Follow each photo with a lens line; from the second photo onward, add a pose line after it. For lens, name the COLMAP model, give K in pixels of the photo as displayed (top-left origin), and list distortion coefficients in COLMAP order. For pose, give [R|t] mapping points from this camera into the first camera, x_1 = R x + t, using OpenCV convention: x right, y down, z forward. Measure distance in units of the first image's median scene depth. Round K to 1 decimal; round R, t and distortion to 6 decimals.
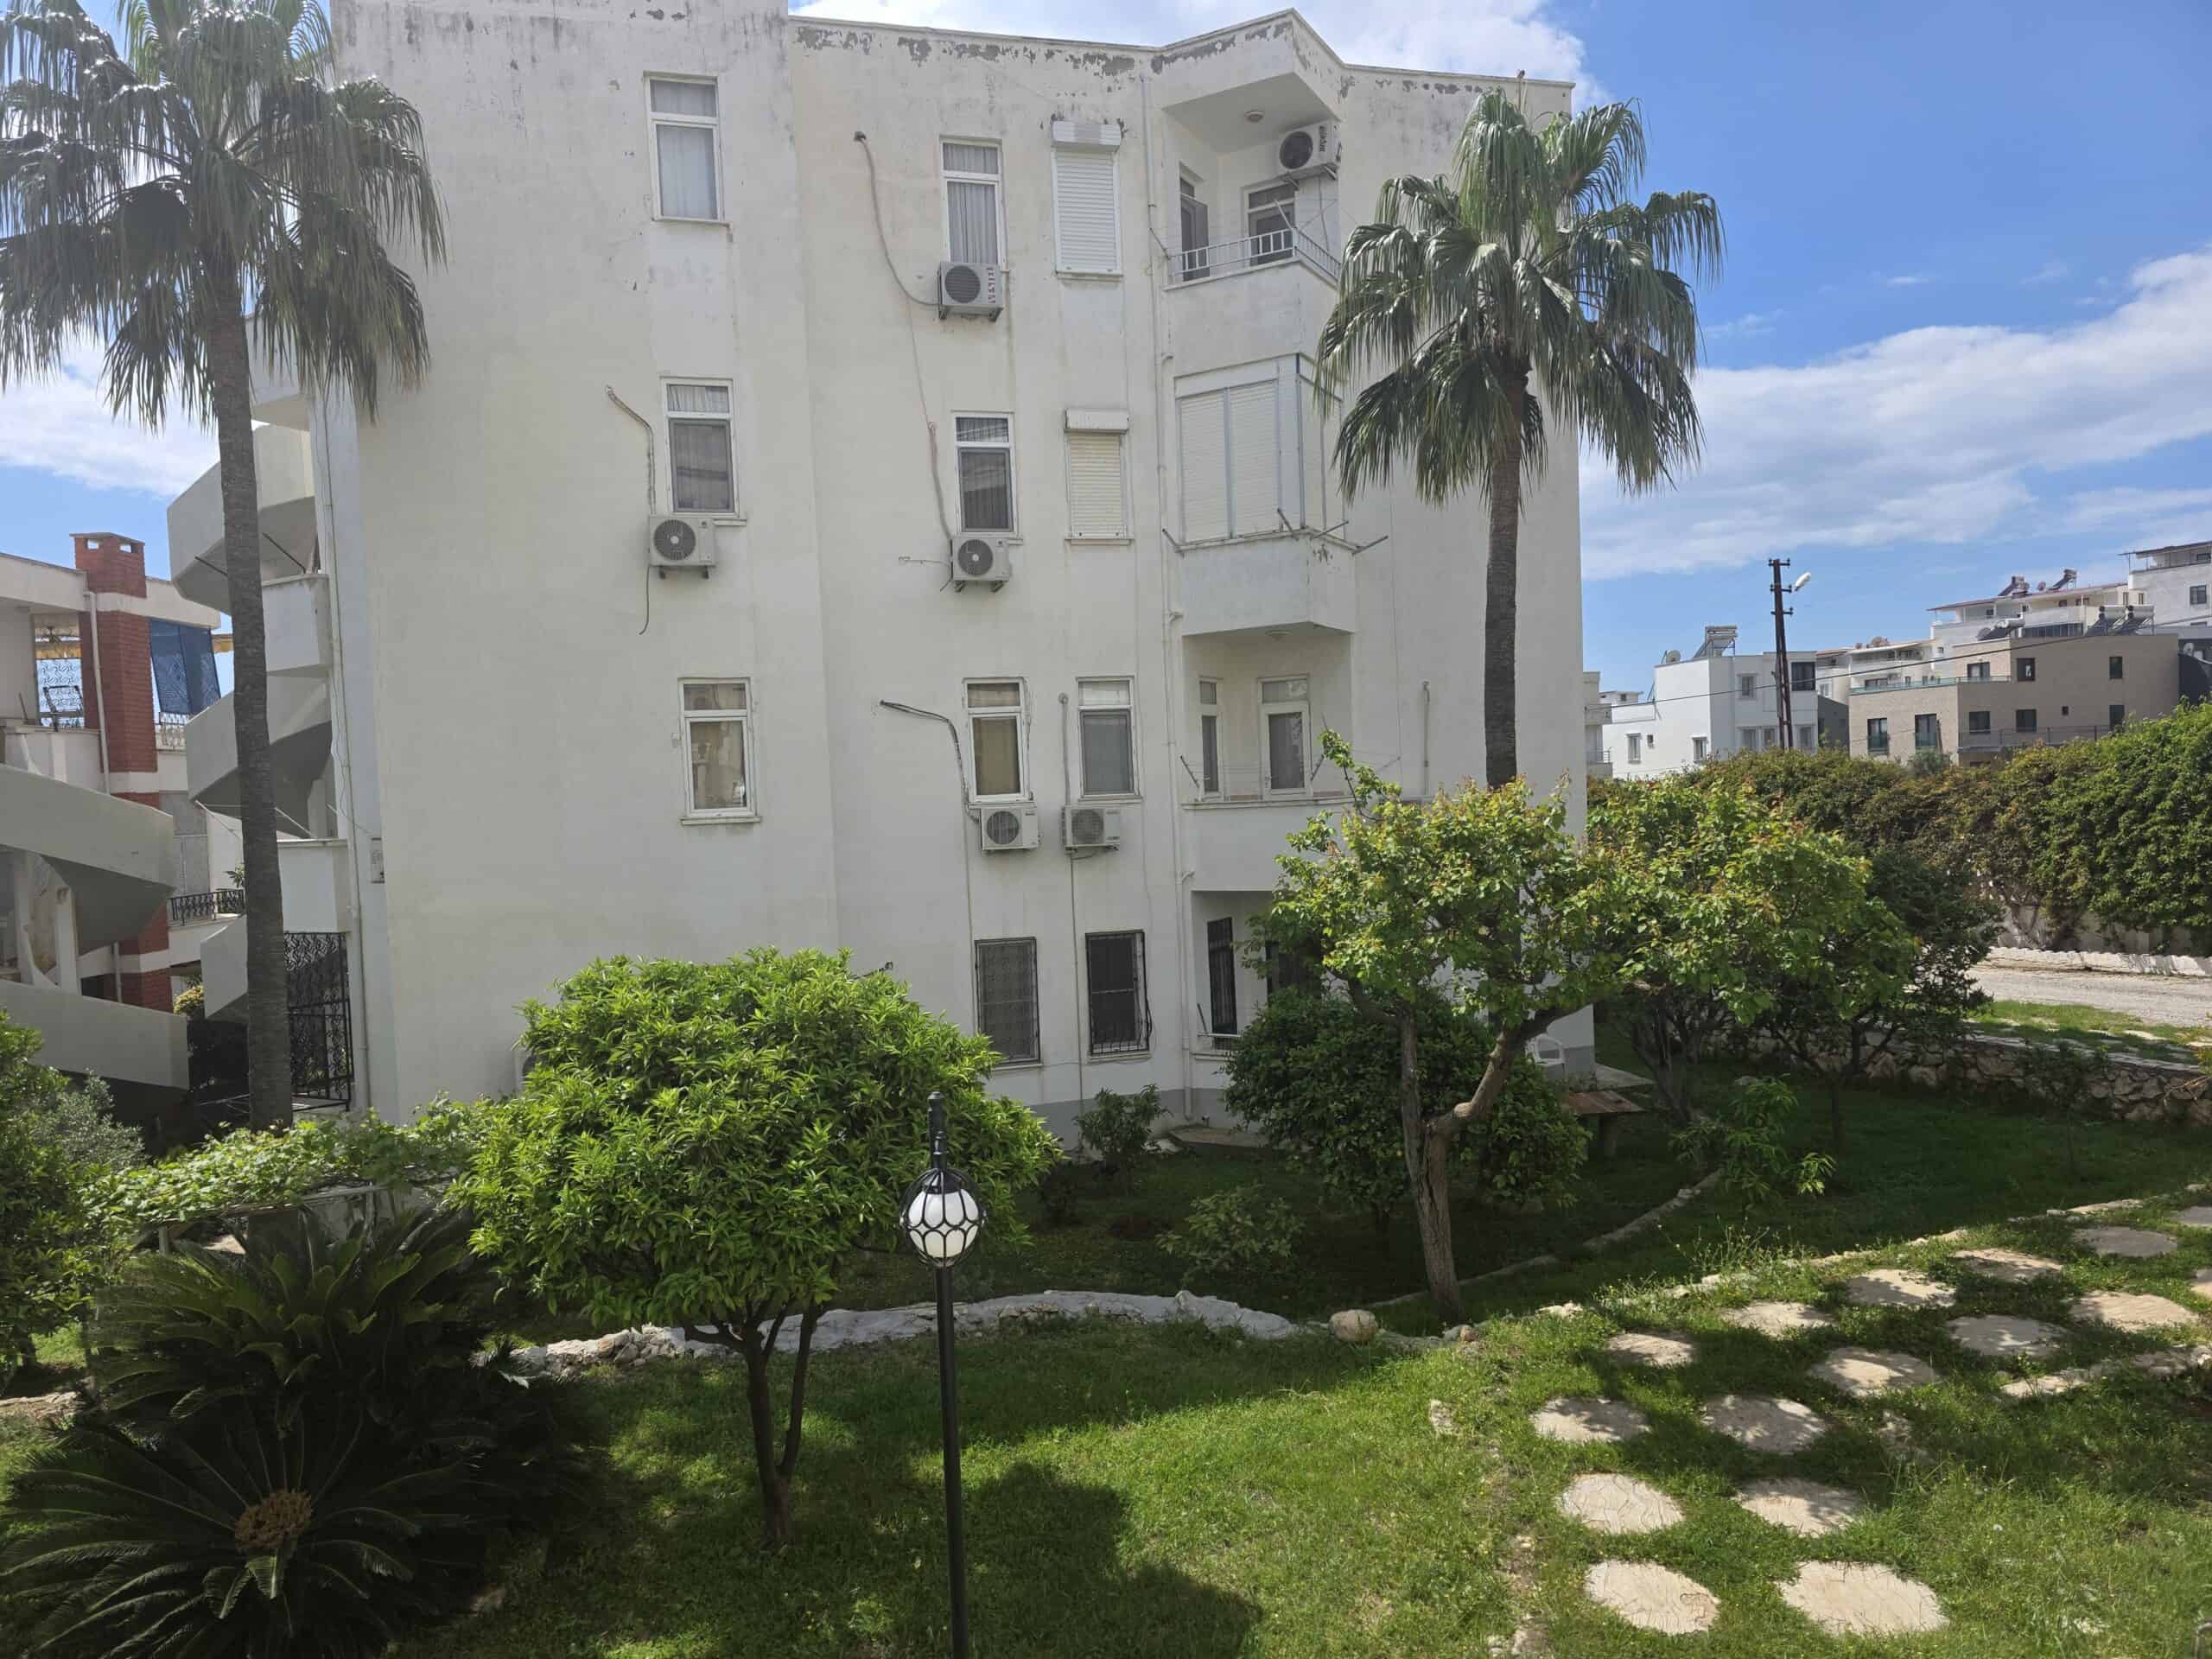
lens RADIAL K [[1478.0, 0, 1092.5], [0, 1478.0, 841.2], [0, 0, 1]] dist [0.053264, -0.046501]
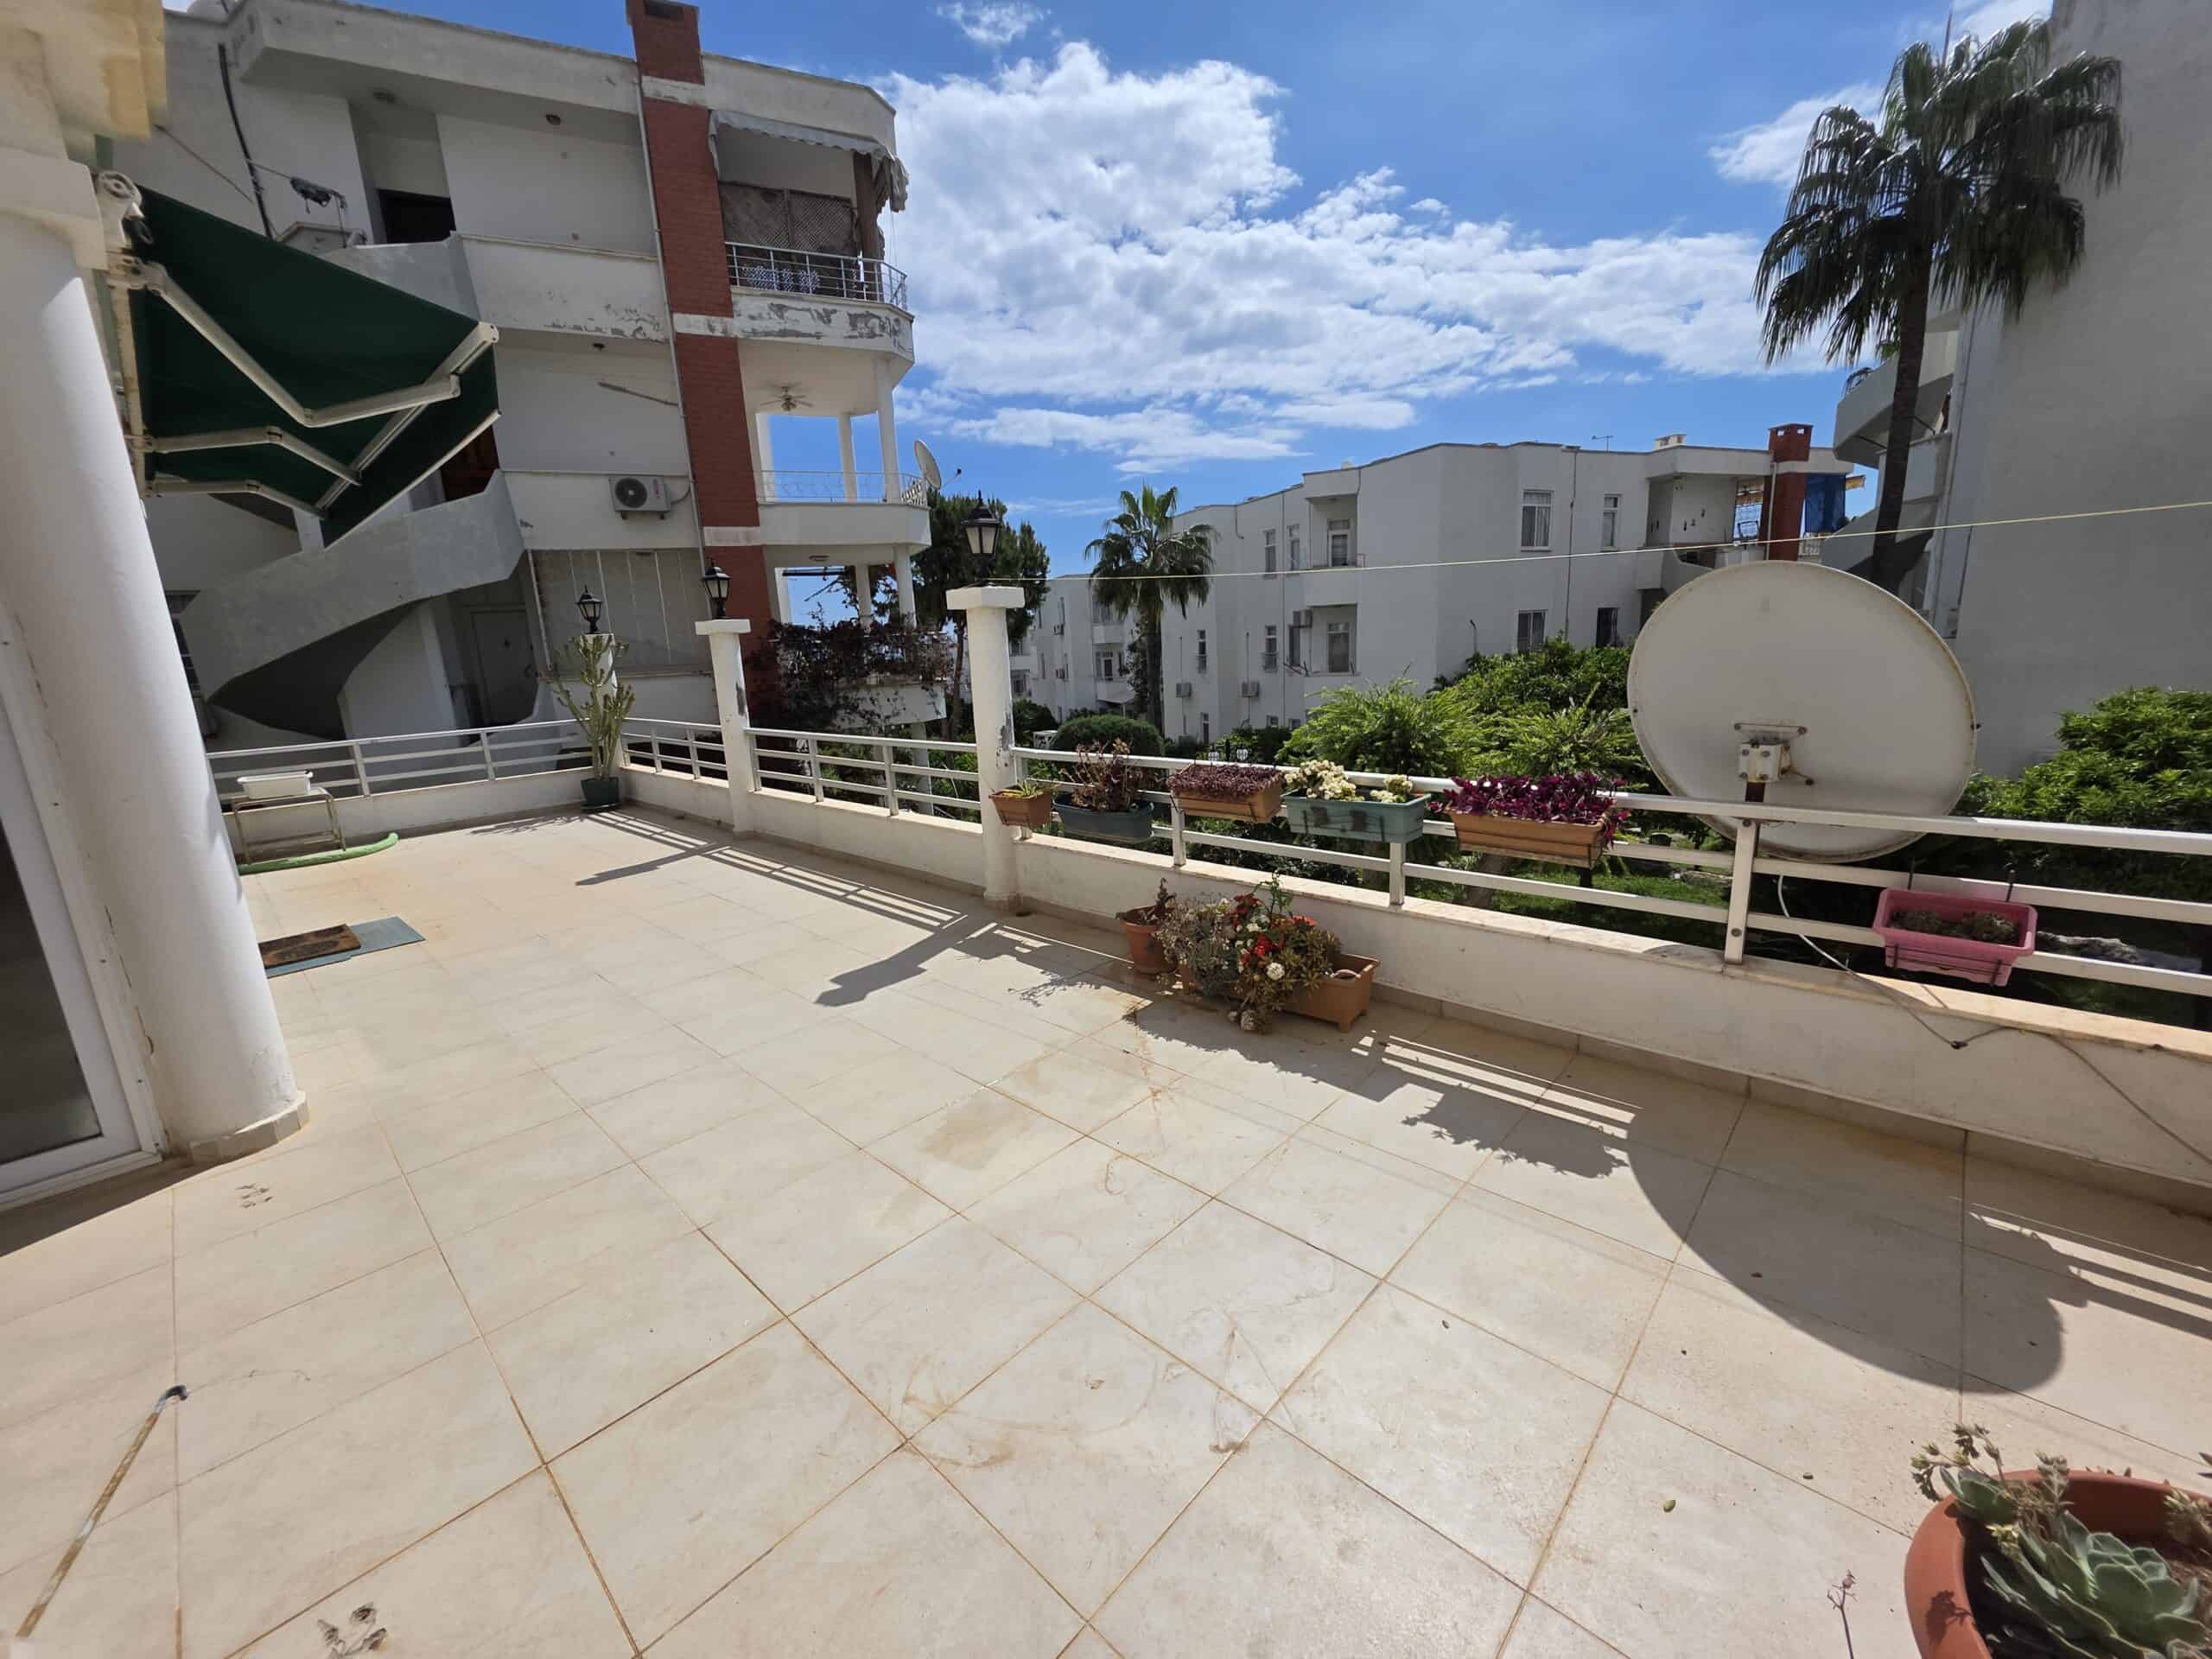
lens RADIAL K [[887.2, 0, 1114.5], [0, 887.2, 824.8], [0, 0, 1]] dist [-0.001093, 0.002524]
pose [[0.387991, 0.214804, -0.896282, 0.081192], [0.001152, 0.972348, 0.233532, -0.000088], [0.921662, -0.091641, 0.377015, -0.233950]]
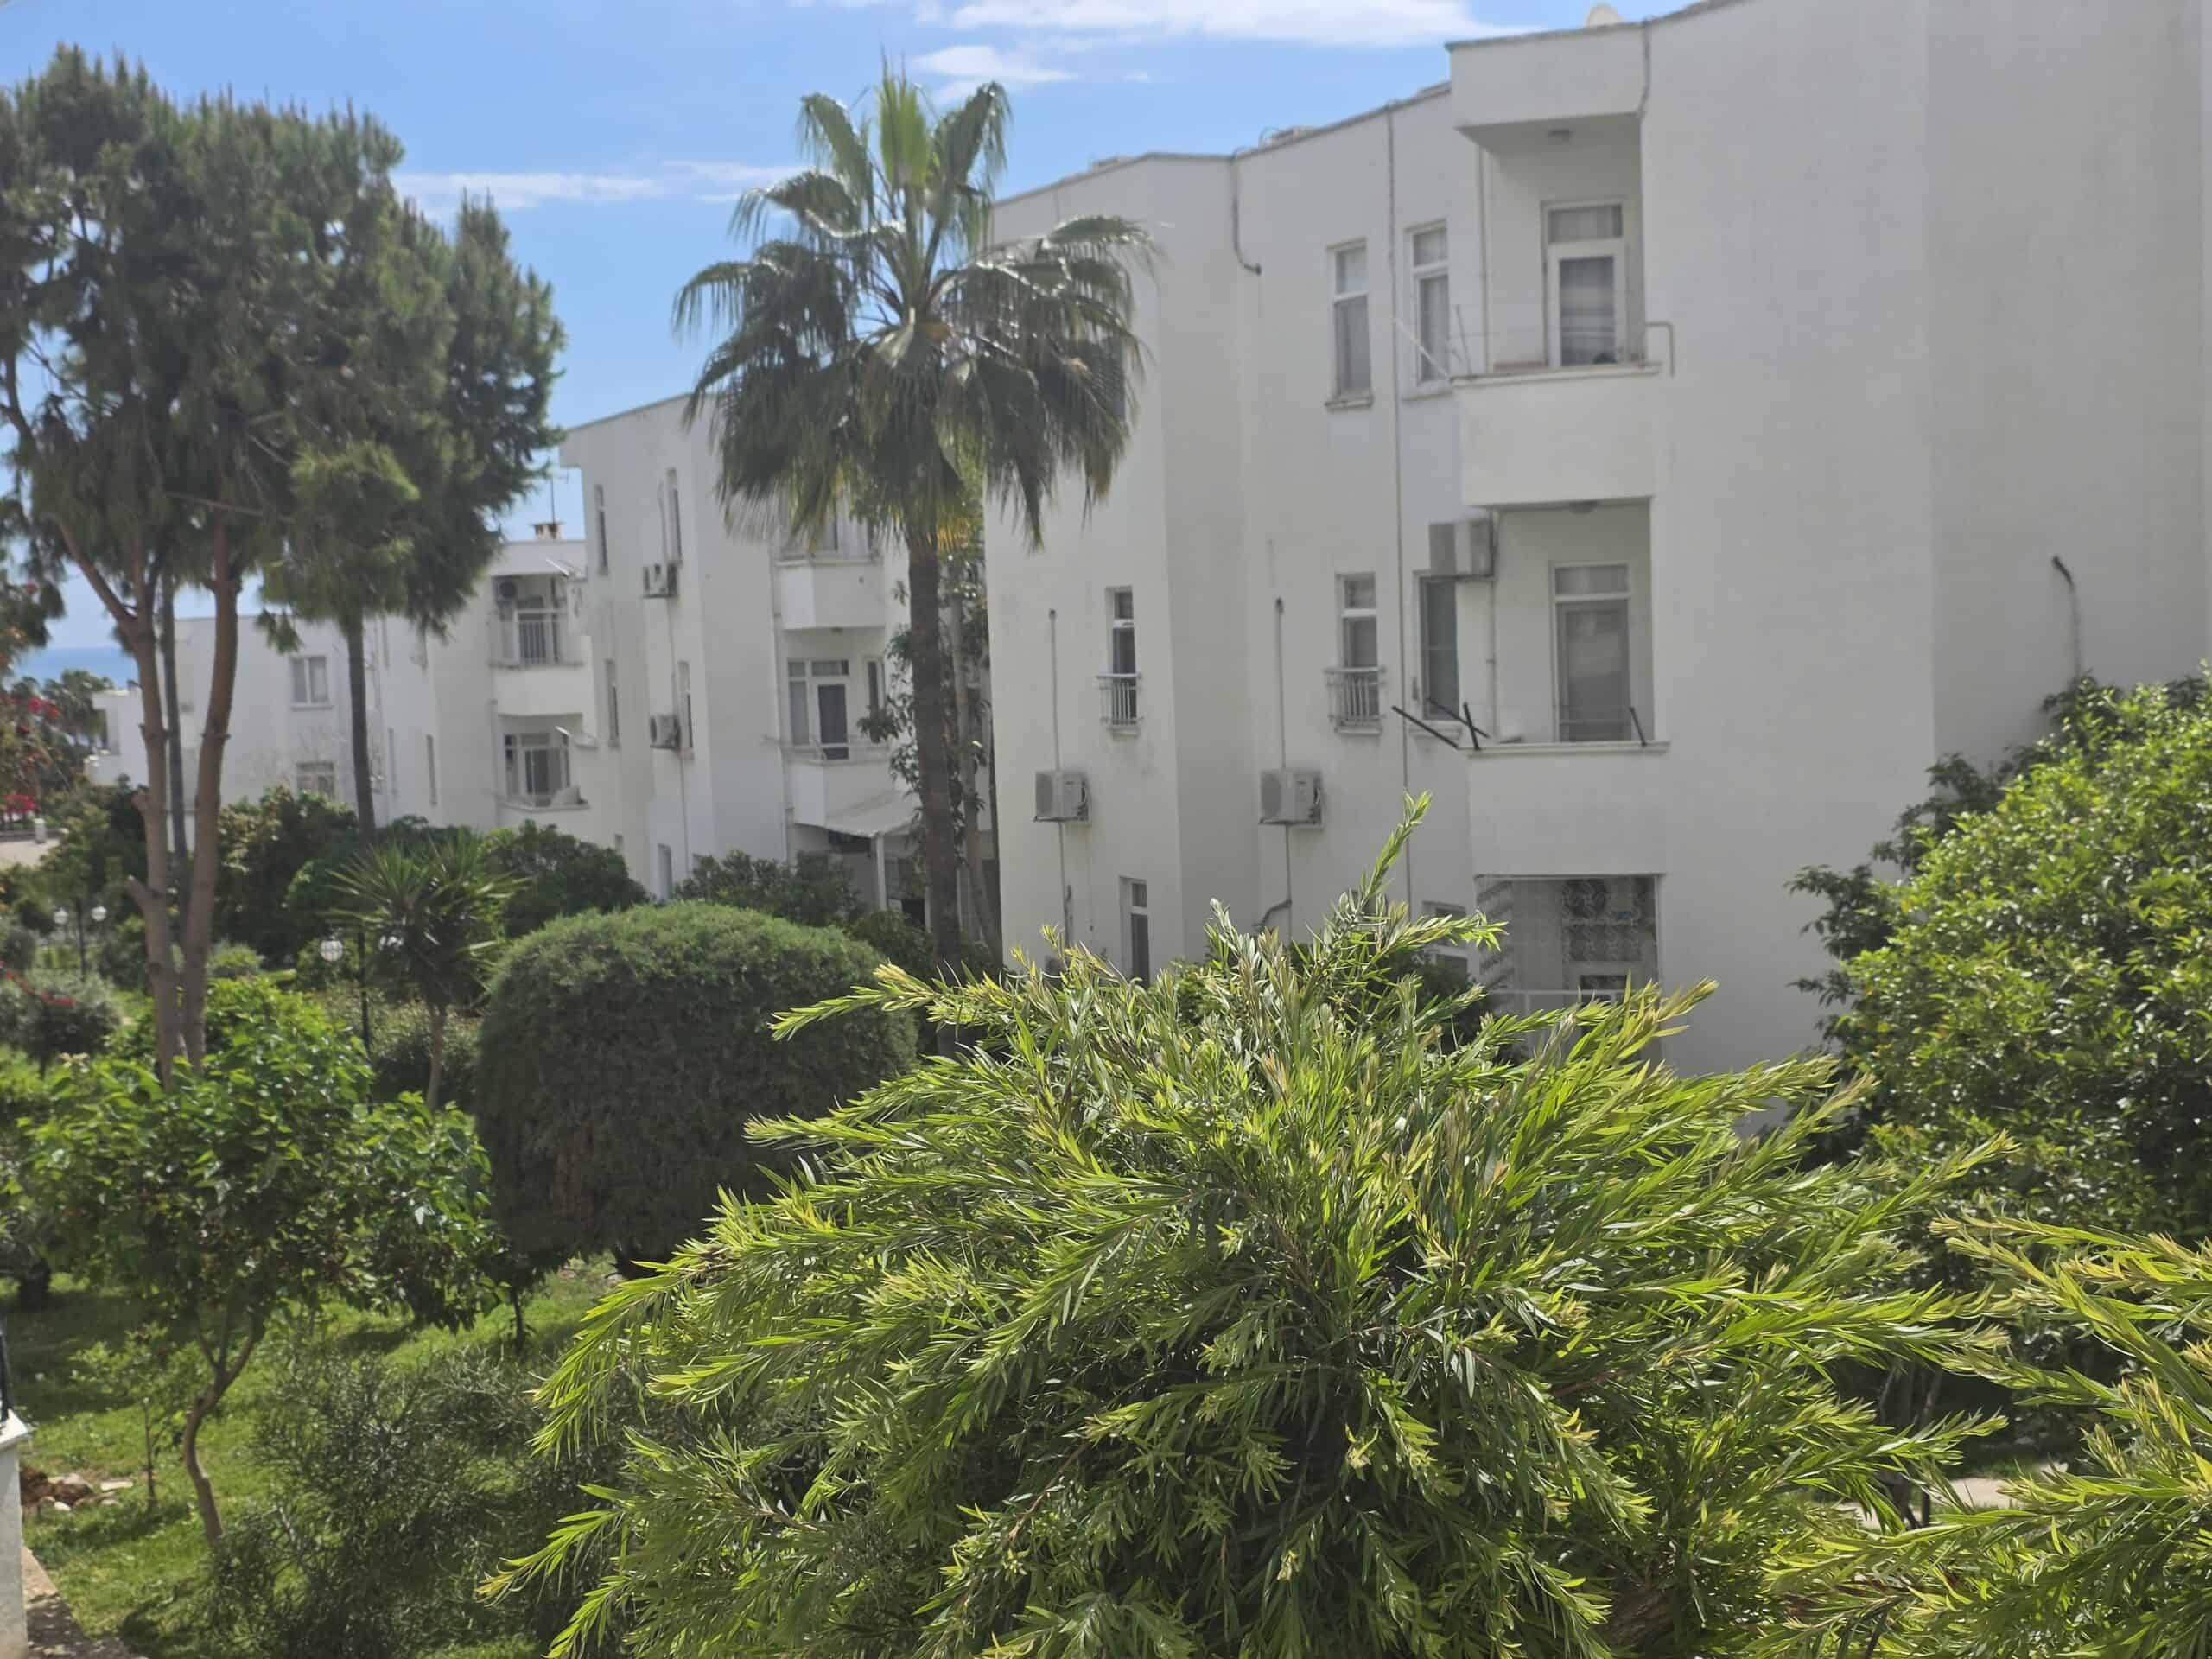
lens RADIAL K [[2944.0, 0, 1106.0], [0, 2944.0, 829.5], [0, 0, 1]] dist [0.205802, -0.753342]
pose [[0.437647, 0.096116, -0.893995, -0.074754], [-0.009462, 0.994707, 0.102312, 0.002339], [0.899097, -0.036318, 0.436240, -0.052997]]
